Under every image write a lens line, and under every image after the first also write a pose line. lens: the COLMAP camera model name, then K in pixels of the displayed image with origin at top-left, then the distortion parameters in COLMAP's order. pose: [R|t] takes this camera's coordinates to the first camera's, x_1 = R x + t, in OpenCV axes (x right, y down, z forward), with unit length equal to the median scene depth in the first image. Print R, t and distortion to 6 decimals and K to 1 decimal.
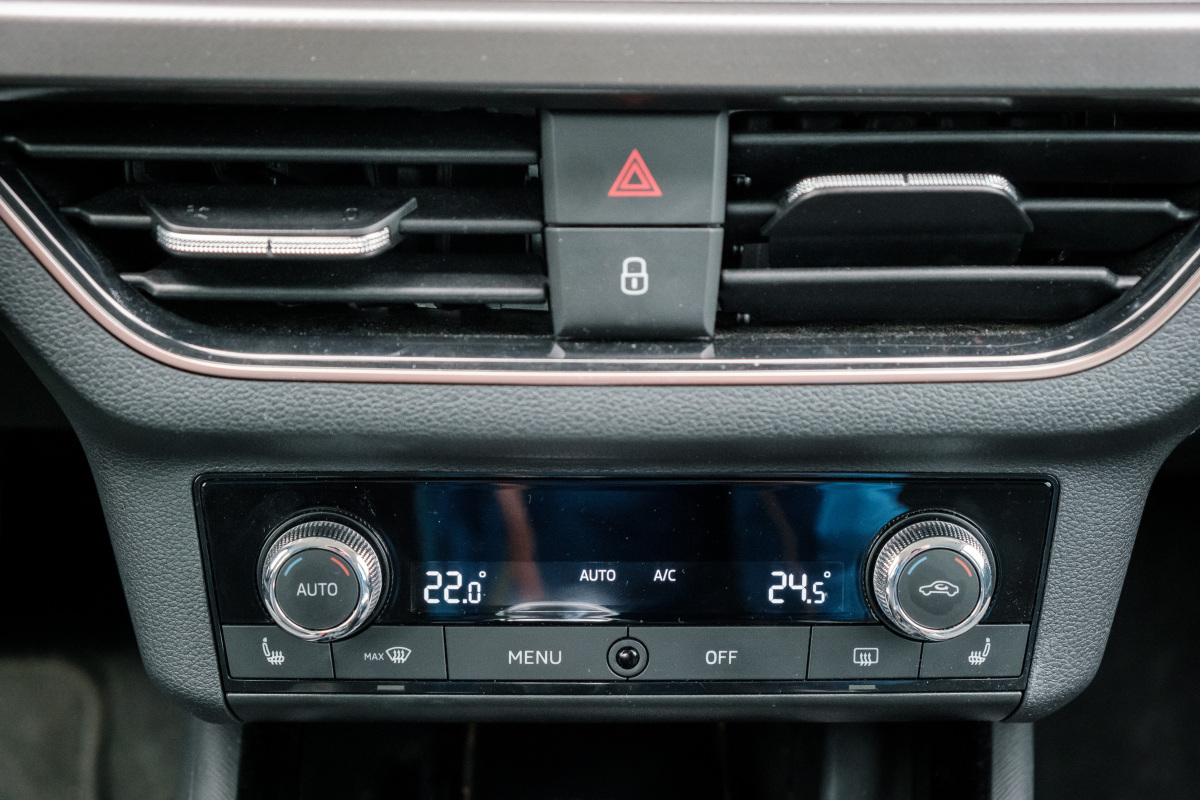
lens RADIAL K [[2232.7, 0, 600.0], [0, 2232.7, 400.0], [0, 0, 1]] dist [0.000169, 0.000024]
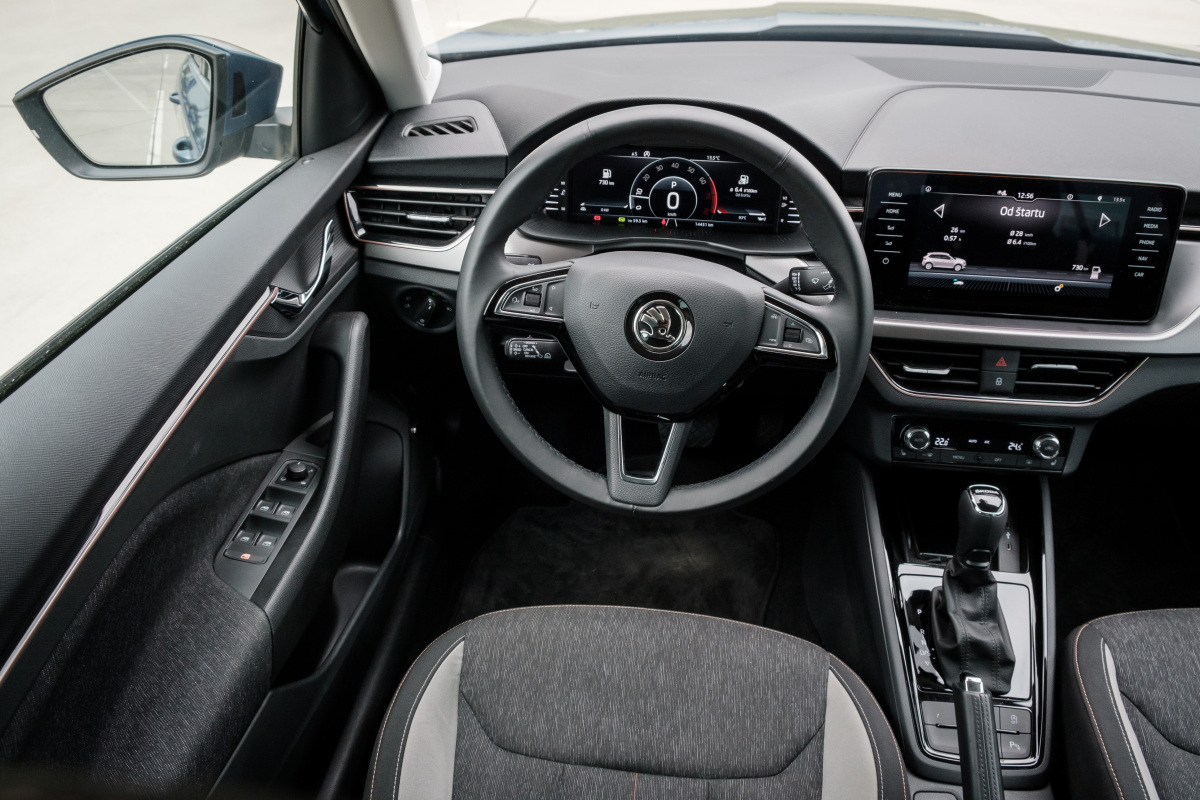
lens RADIAL K [[910.7, 0, 600.0], [0, 910.7, 400.0], [0, 0, 1]] dist [-0.030767, 0.009931]
pose [[0.992699, 0.062245, -0.103317, -0.620024], [-0.060440, 0.997961, 0.020518, -0.001203], [0.104384, -0.014124, 0.994437, -1.049972]]
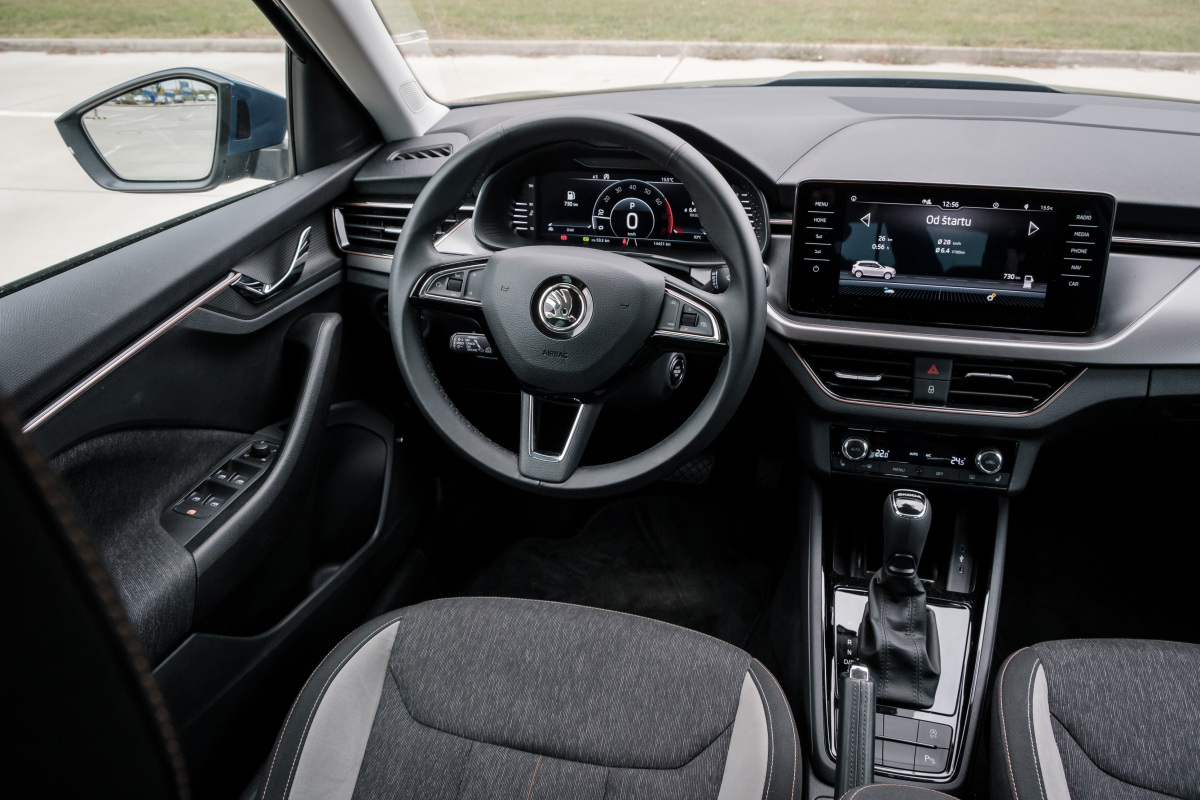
lens RADIAL K [[910.7, 0, 600.0], [0, 910.7, 400.0], [0, 0, 1]] dist [-0.030767, 0.009931]
pose [[0.966815, 0.083238, -0.241536, -0.196178], [-0.105339, 0.991209, -0.080057, 0.195772], [0.232748, 0.102844, 0.967084, -1.067229]]
